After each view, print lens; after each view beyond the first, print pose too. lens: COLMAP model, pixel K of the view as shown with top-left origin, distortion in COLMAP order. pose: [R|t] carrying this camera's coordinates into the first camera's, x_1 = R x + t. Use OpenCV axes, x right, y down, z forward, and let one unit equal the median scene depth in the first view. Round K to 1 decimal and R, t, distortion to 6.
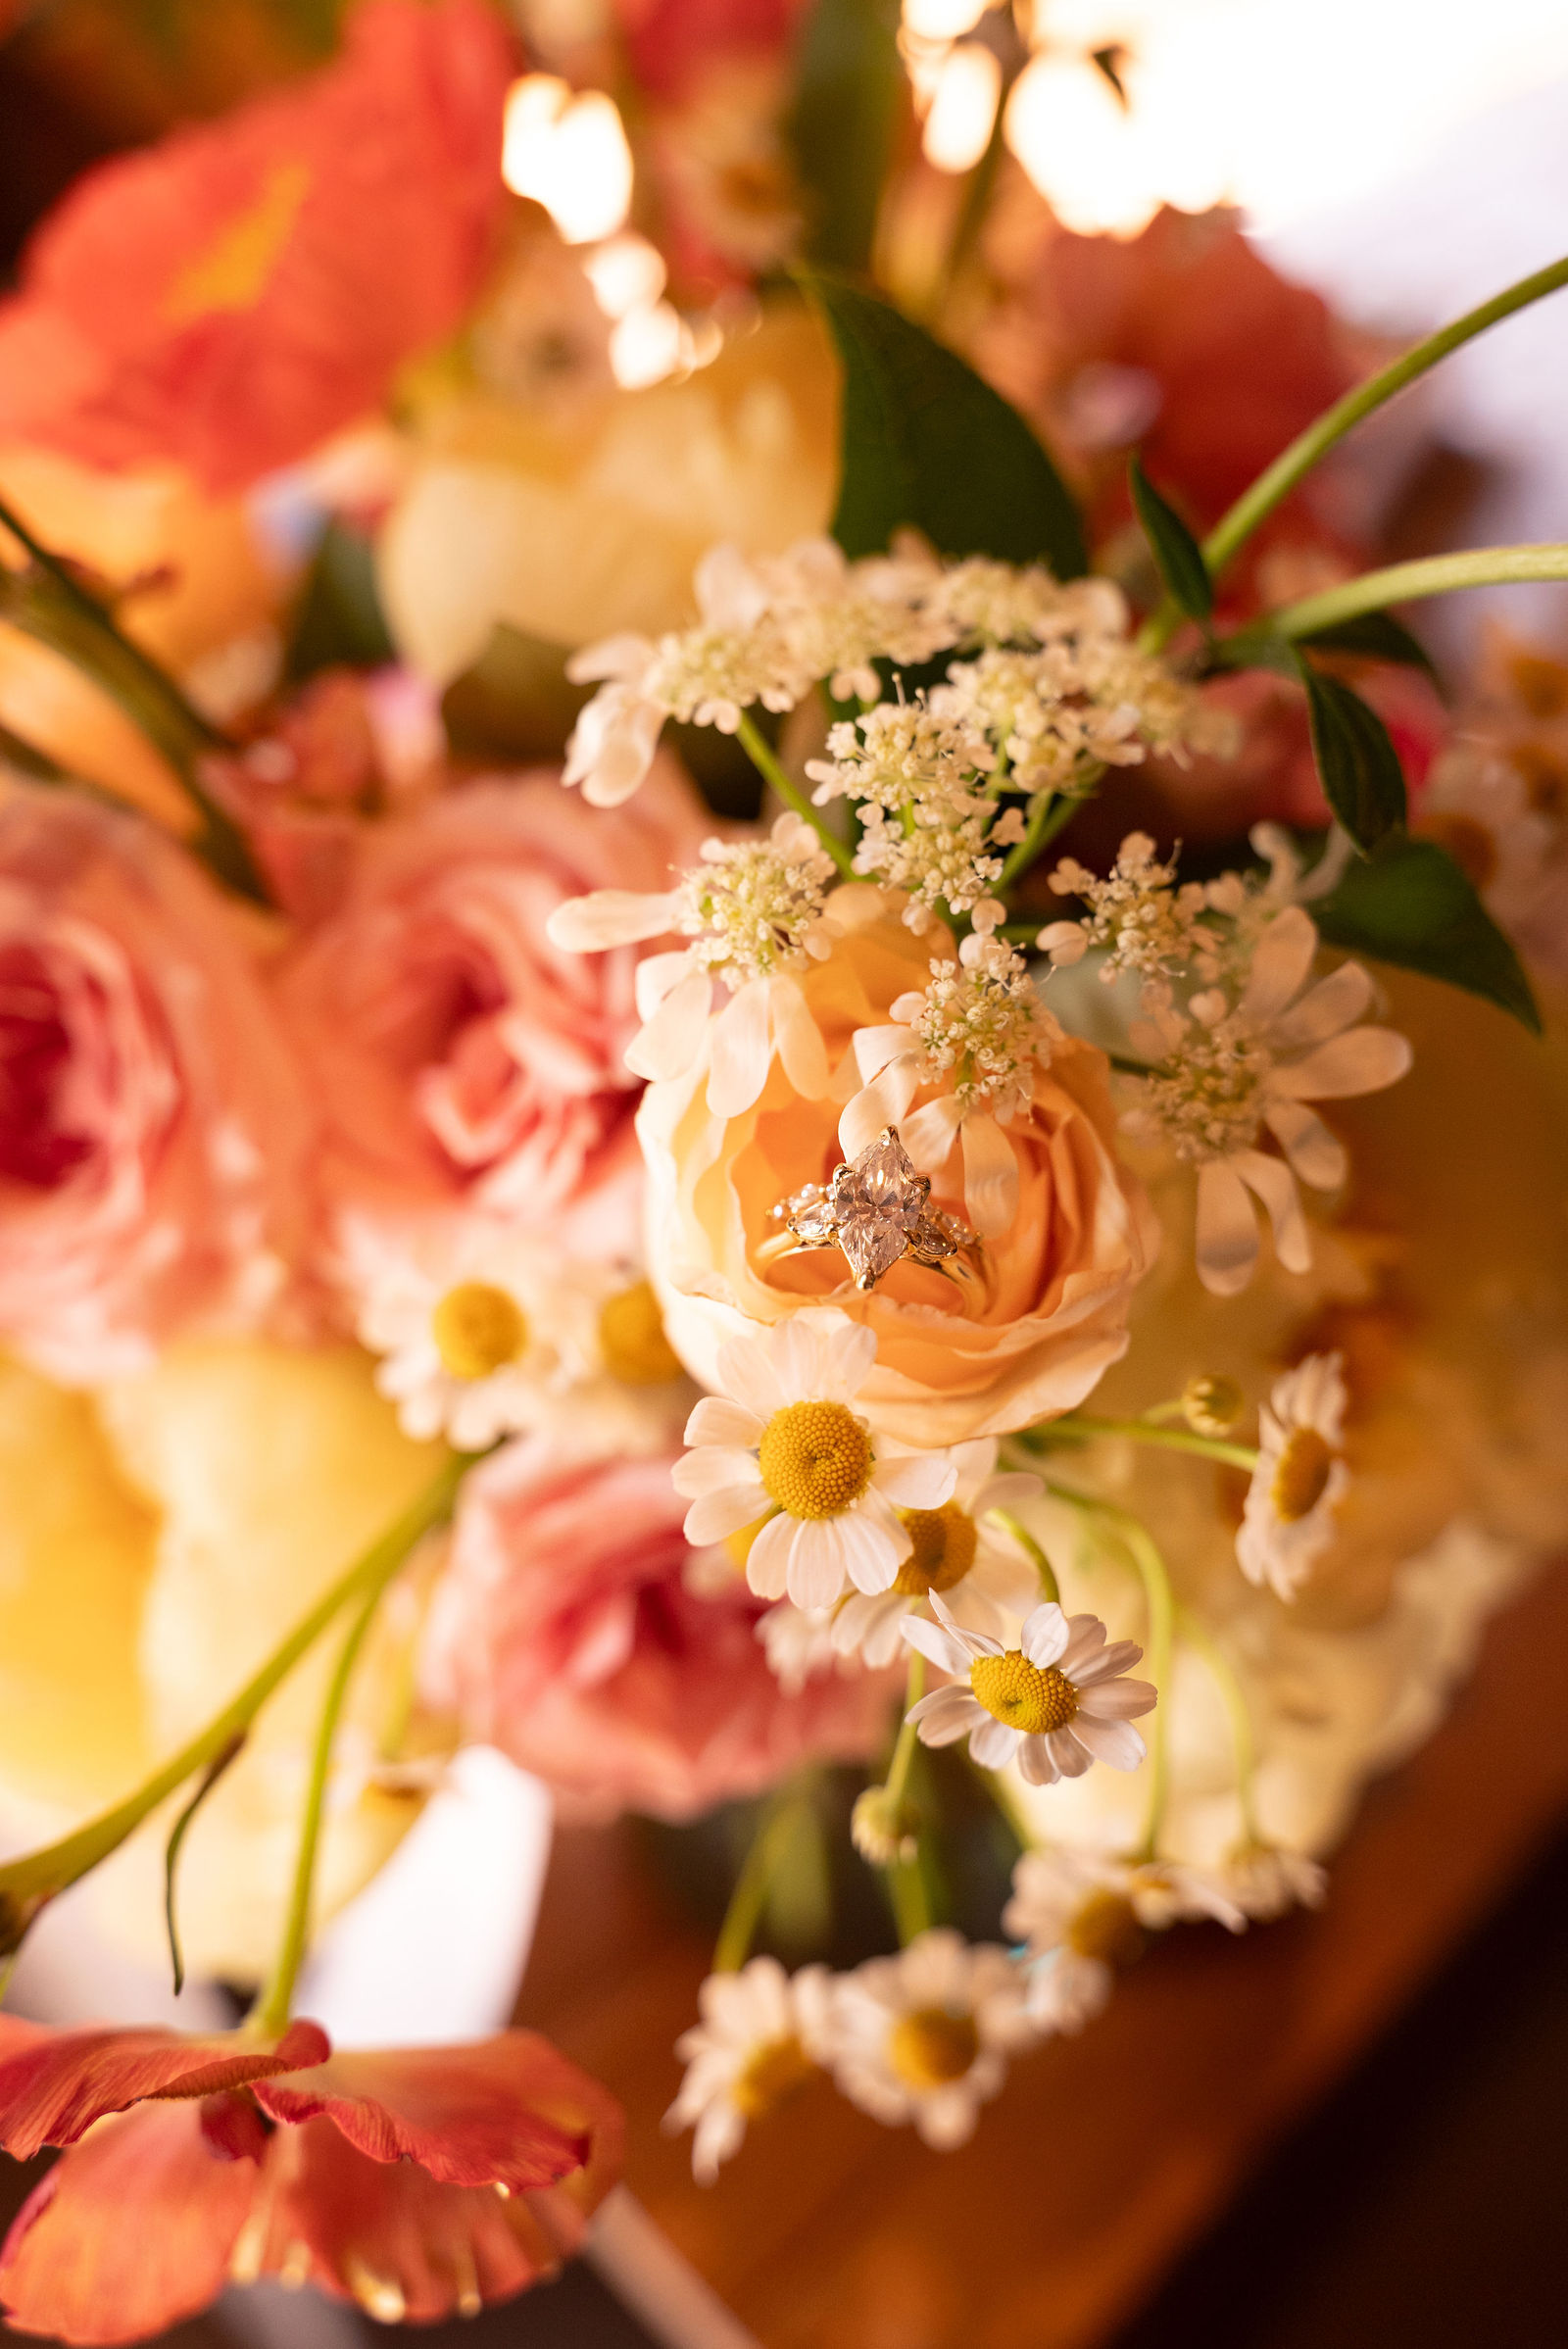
lens RADIAL K [[2279.3, 0, 786.4], [0, 2279.3, 1173.9], [0, 0, 1]] dist [0.043202, 0.000000]
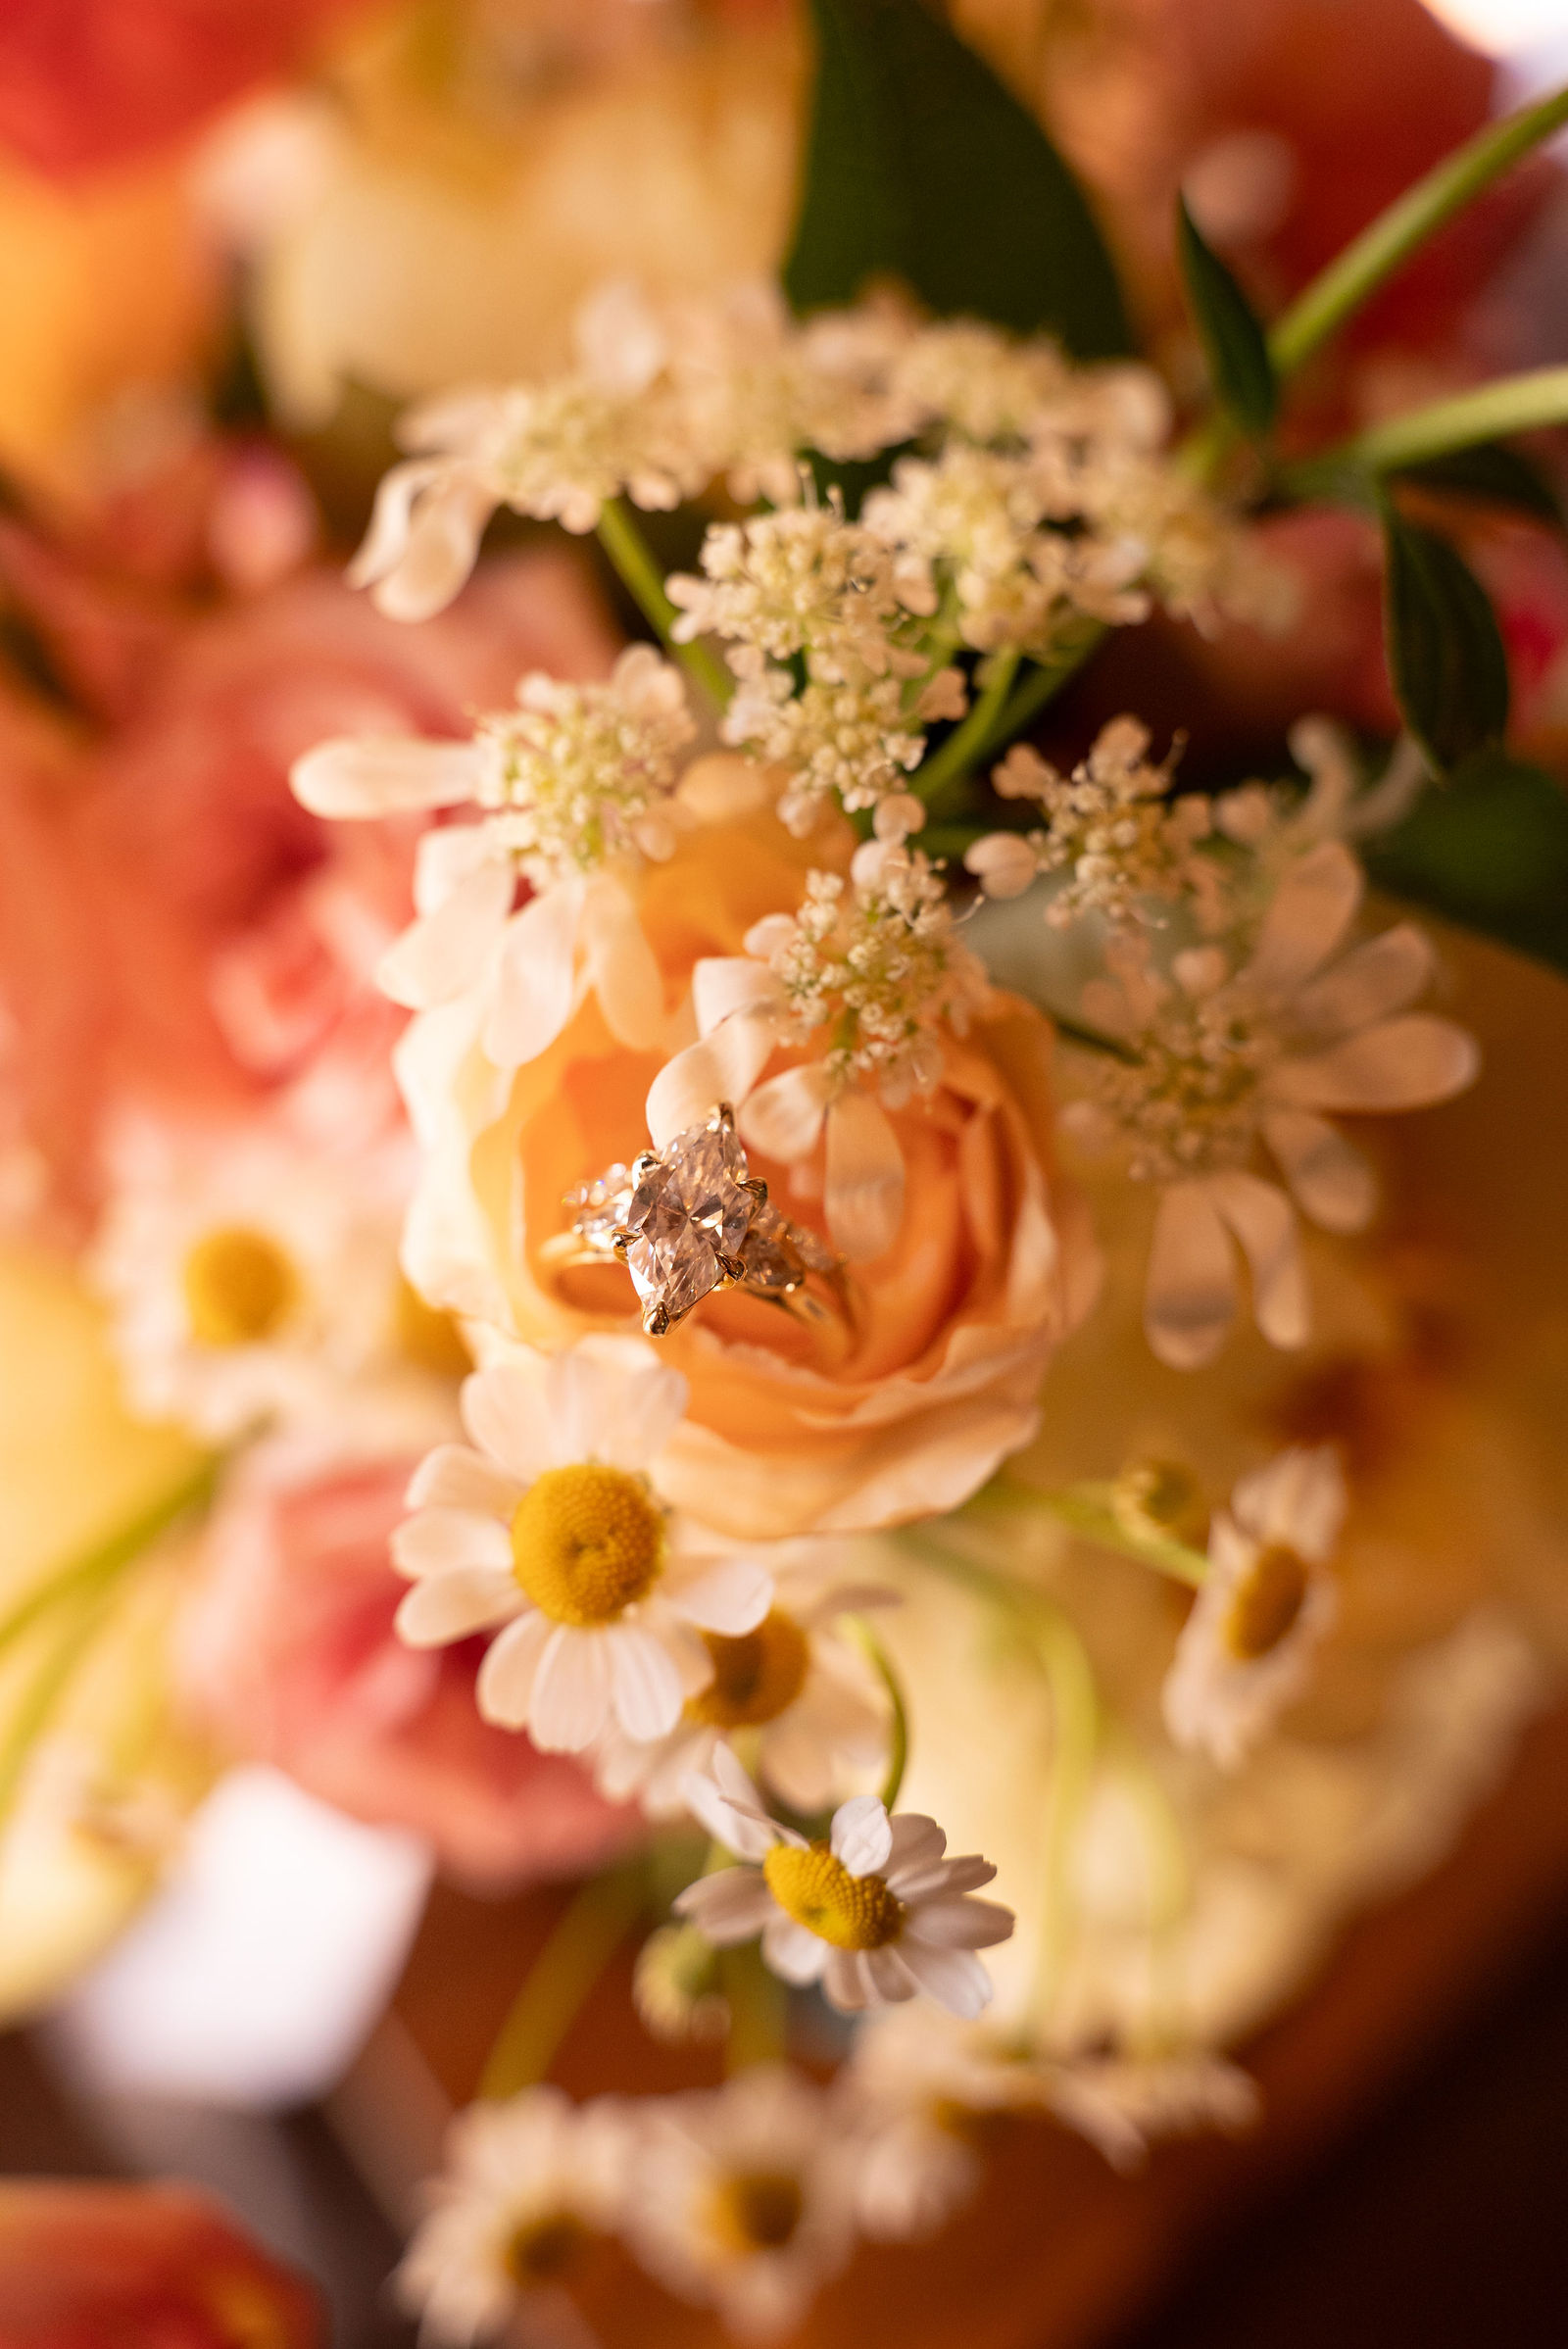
lens RADIAL K [[2279.3, 0, 781.0], [0, 2279.3, 1173.4], [0, 0, 1]] dist [0.043202, 0.000000]
pose [[0.994695, 0.095875, -0.037291, 0.086620], [-0.093412, 0.993635, 0.062958, -0.042706], [0.043089, -0.059140, 0.997319, 0.270878]]
